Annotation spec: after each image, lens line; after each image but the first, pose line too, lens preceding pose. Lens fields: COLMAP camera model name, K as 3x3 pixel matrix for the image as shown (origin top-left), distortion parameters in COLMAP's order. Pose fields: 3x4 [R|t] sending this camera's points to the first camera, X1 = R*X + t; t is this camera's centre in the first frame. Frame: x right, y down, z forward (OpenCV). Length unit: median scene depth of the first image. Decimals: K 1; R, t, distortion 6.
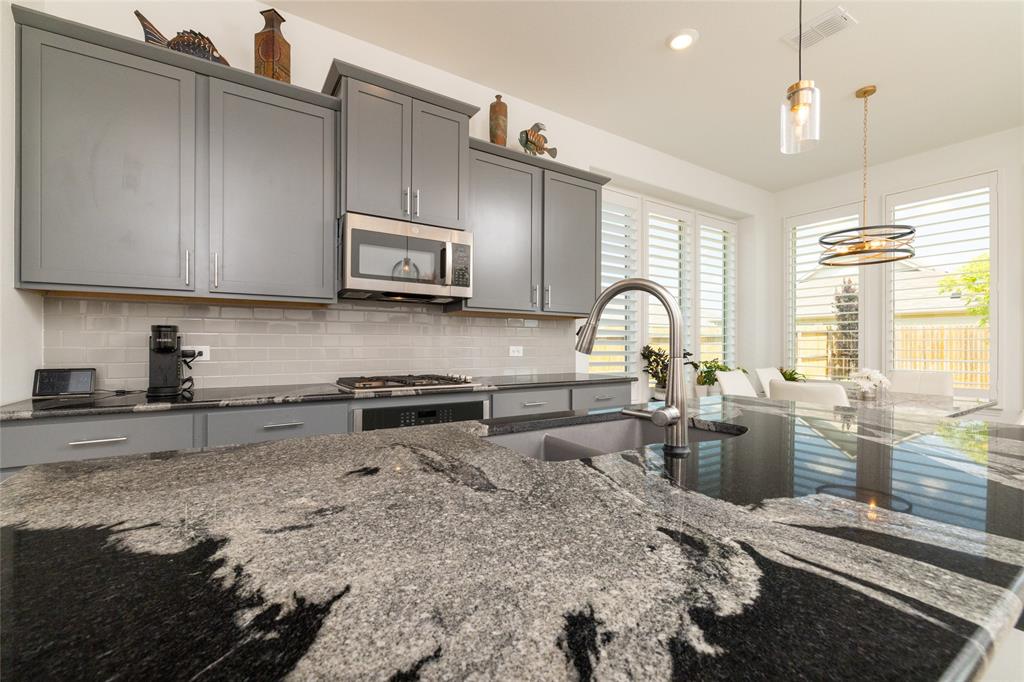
lens RADIAL K [[437.3, 0, 506.2], [0, 437.3, 342.9], [0, 0, 1]] dist [0.002292, 0.000871]
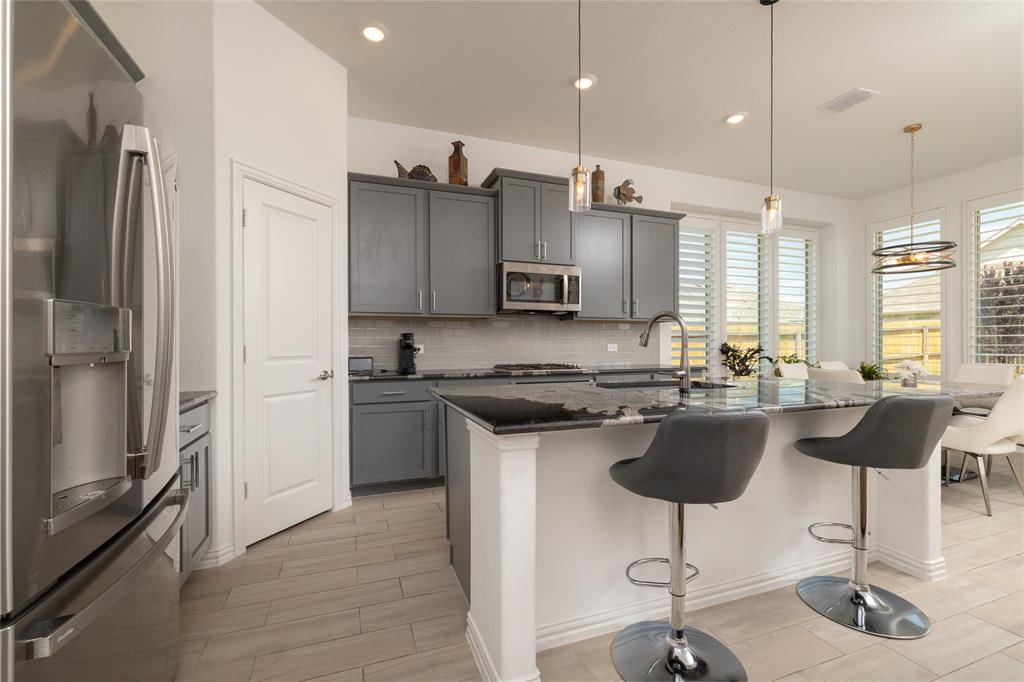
lens RADIAL K [[437.3, 0, 508.1], [0, 437.3, 340.9], [0, 0, 1]] dist [0.002292, 0.000871]
pose [[0.976647, -0.007803, -0.214707, -0.001830], [0.007383, 0.999969, -0.002758, -0.000712], [0.214722, 0.001109, 0.976675, -0.504154]]
